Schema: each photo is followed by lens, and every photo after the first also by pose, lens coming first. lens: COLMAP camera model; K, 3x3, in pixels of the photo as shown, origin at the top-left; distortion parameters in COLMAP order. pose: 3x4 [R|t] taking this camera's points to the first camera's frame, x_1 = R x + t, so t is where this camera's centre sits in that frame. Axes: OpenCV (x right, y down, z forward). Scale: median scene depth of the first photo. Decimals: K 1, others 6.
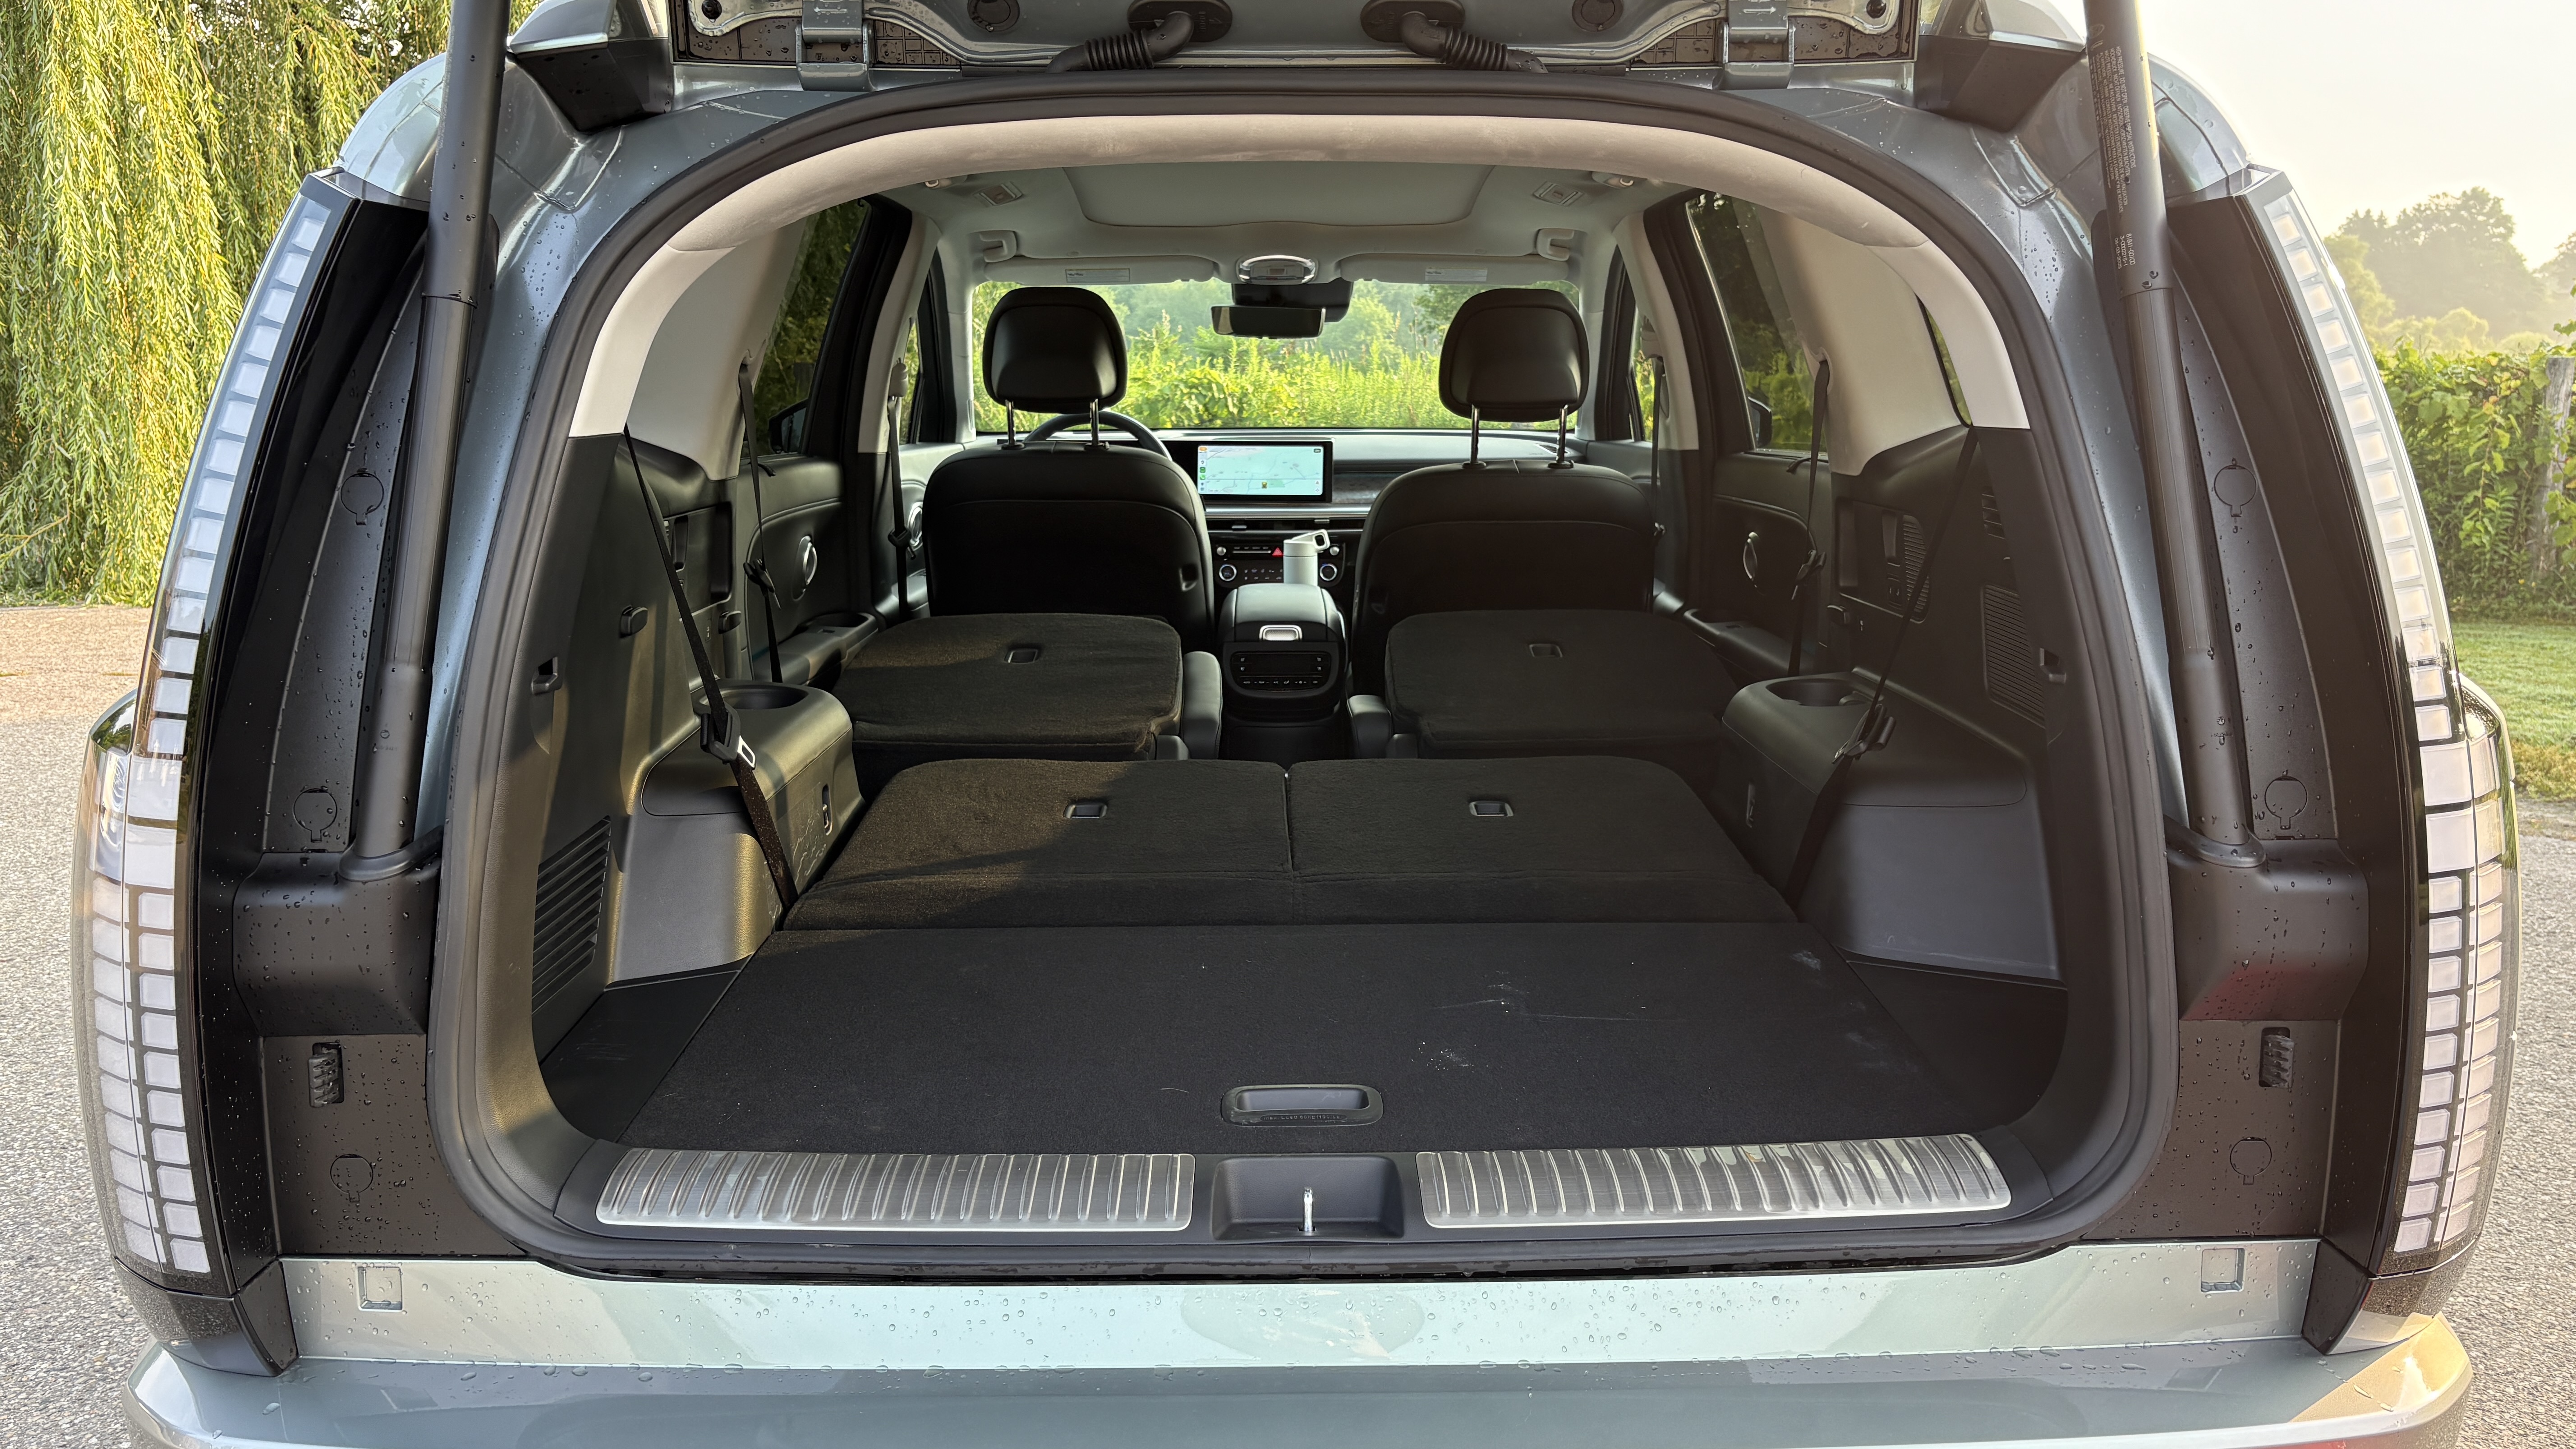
lens RADIAL K [[1978.9, 0, 1305.1], [0, 1978.9, 718.8], [0, 0, 1]] dist [0.040266, -0.027044]
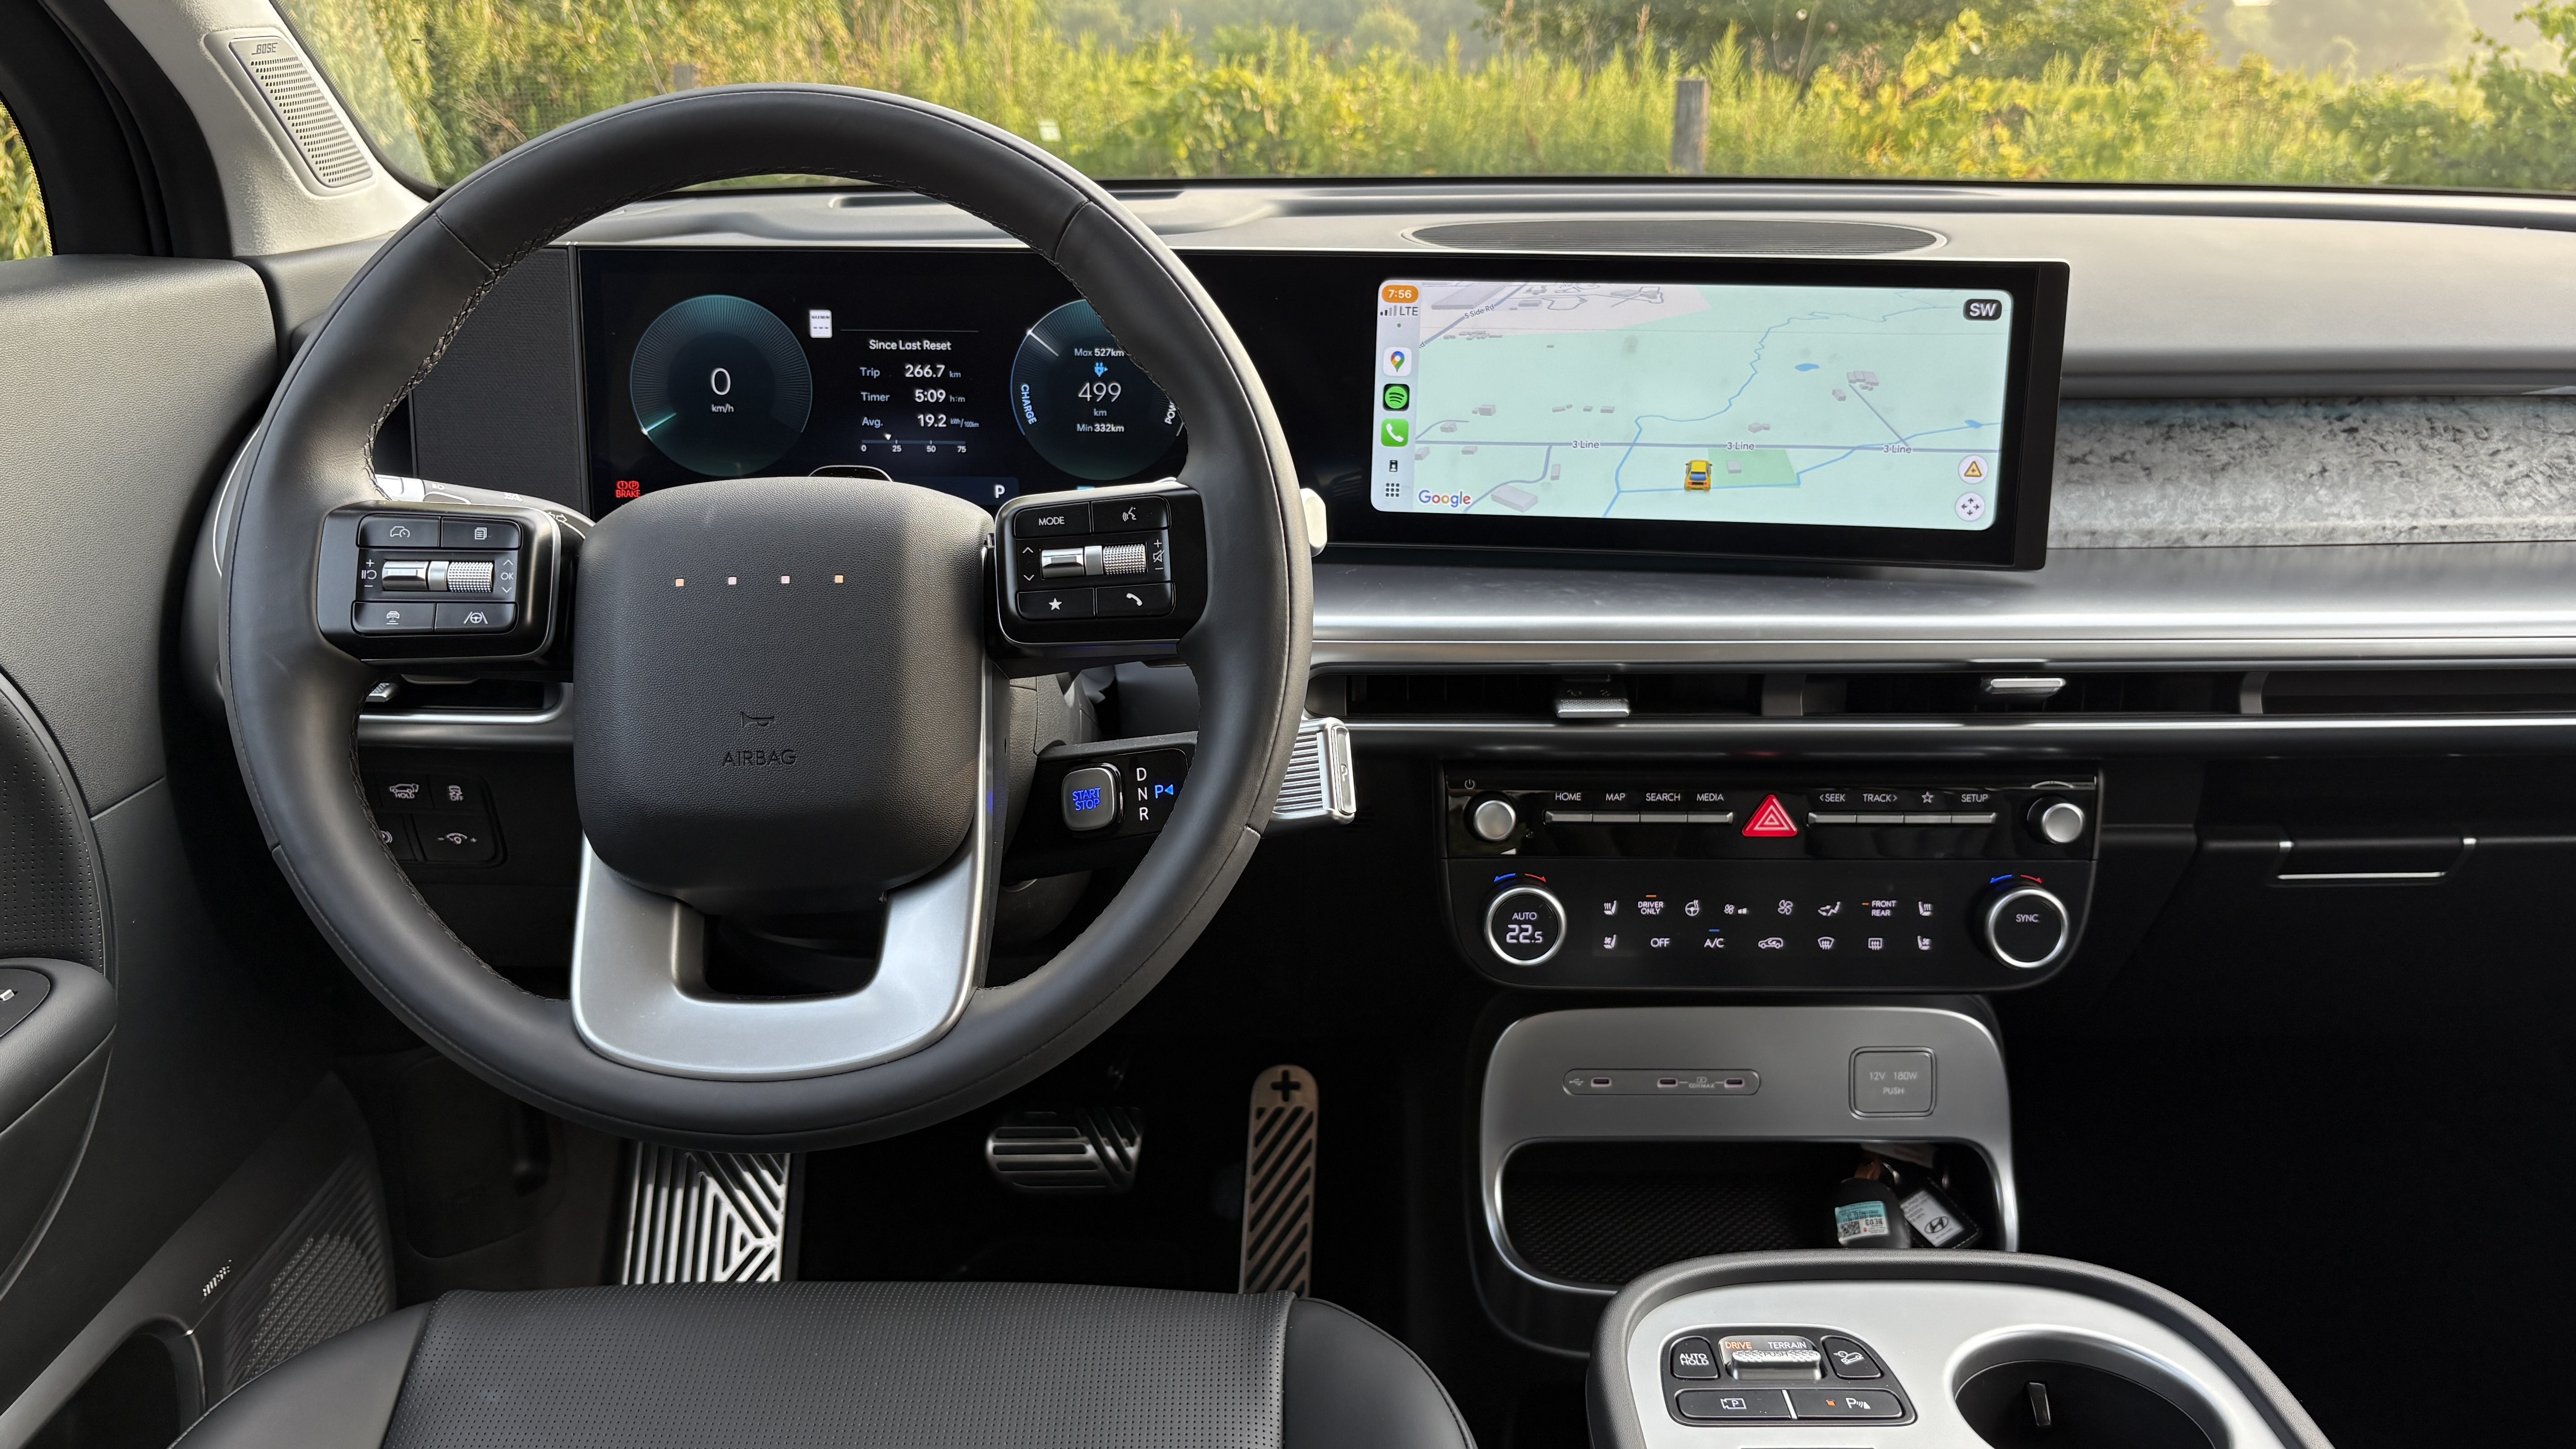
lens RADIAL K [[1978.9, 0, 1305.1], [0, 1978.9, 718.8], [0, 0, 1]] dist [0.040266, -0.027044]
pose [[0.999978, 0.000474, -0.006632, -0.022012], [0.000409, 0.991168, 0.132613, -0.044097], [0.006636, -0.132612, 0.991146, 0.289326]]
